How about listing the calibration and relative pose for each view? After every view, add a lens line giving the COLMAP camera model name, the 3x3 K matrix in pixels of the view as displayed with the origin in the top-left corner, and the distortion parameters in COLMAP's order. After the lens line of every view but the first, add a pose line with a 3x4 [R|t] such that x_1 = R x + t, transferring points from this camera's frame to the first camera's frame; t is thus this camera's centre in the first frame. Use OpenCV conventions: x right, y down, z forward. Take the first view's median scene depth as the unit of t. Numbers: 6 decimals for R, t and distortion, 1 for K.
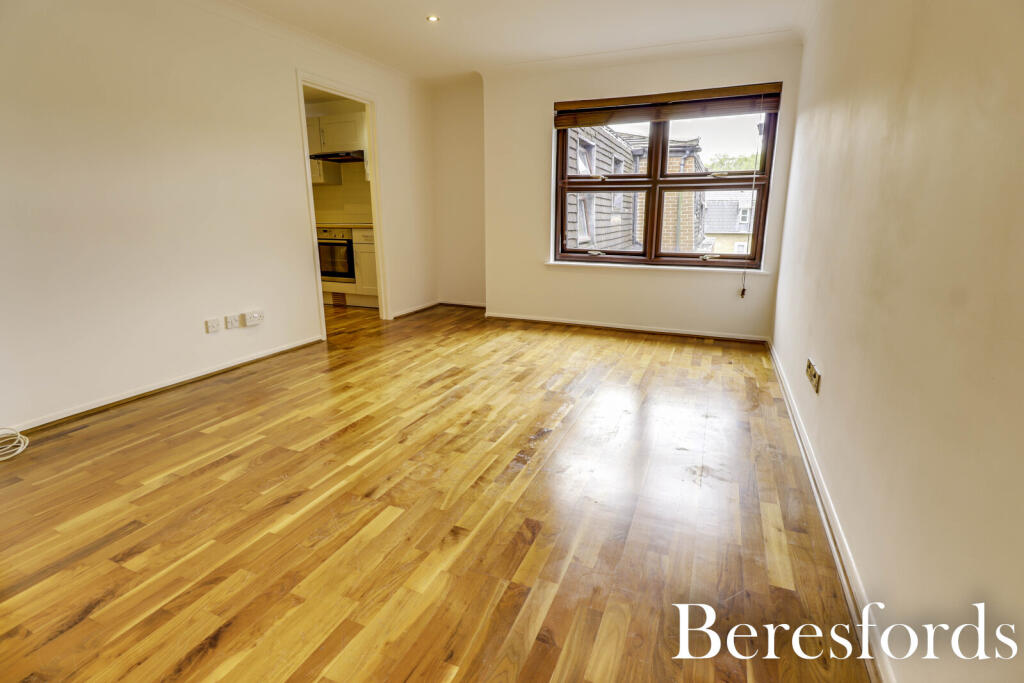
lens RADIAL K [[485.7, 0, 514.6], [0, 485.7, 323.3], [0, 0, 1]] dist [0.001625, -0.014554]
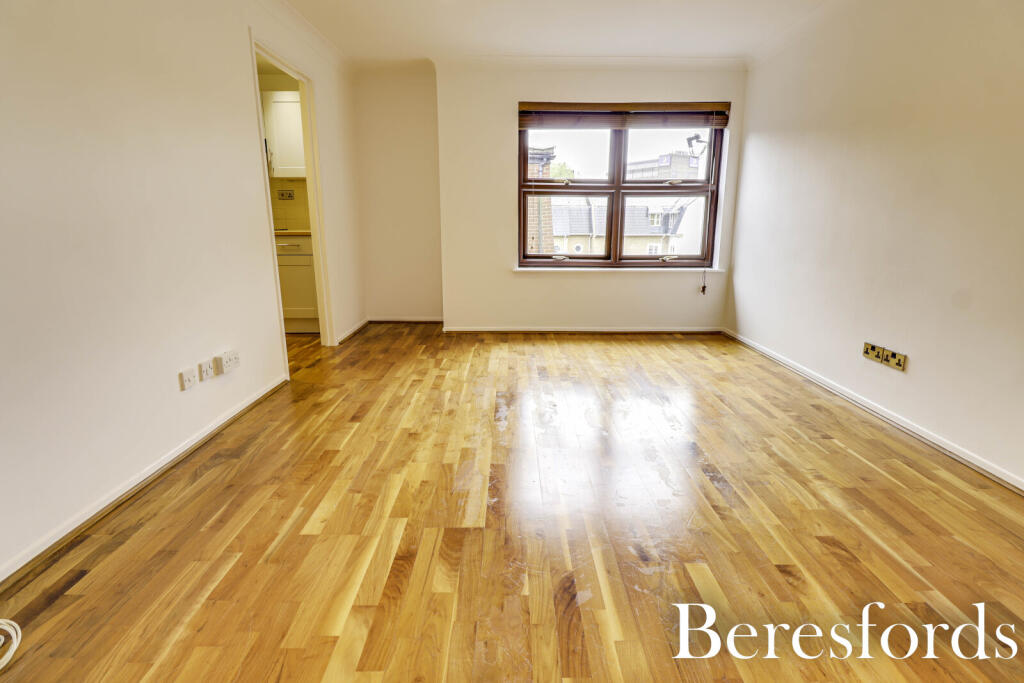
lens RADIAL K [[488.9, 0, 513.9], [0, 488.9, 322.8], [0, 0, 1]] dist [0.002357, -0.014834]
pose [[0.919877, -0.081339, 0.383681, -0.368486], [0.084948, 0.996357, 0.007561, -0.033243], [-0.382898, 0.025638, 0.923435, 0.141602]]
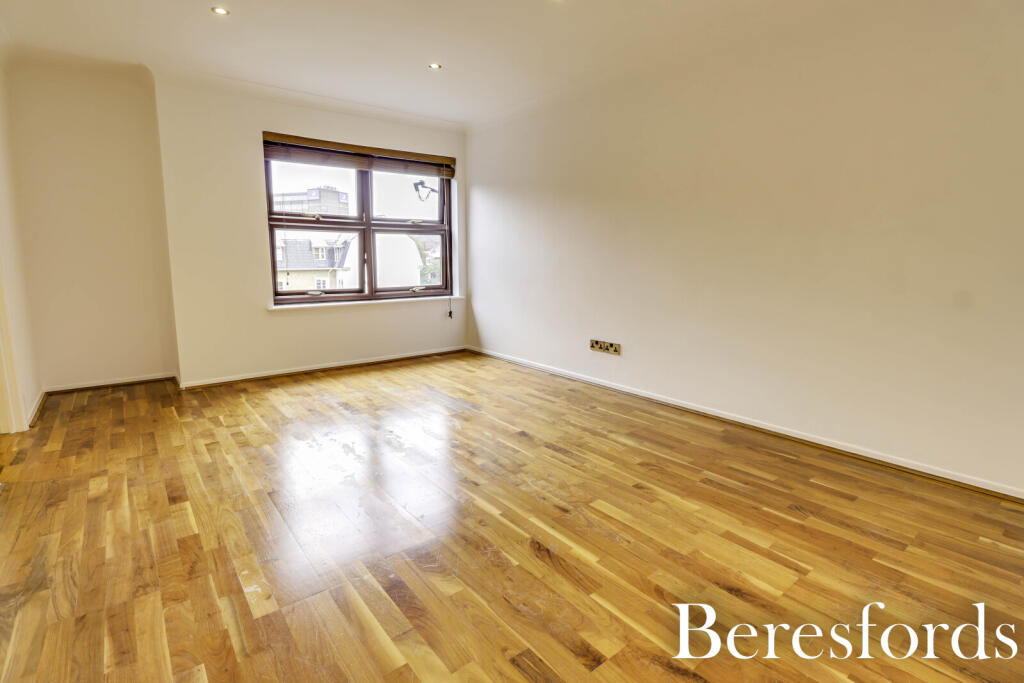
lens RADIAL K [[488.9, 0, 513.9], [0, 488.9, 322.8], [0, 0, 1]] dist [0.002357, -0.014834]
pose [[0.477658, -0.122380, 0.869980, -0.584847], [0.187708, 0.981600, 0.035022, -0.055921], [-0.858259, 0.146574, 0.491841, 0.230376]]
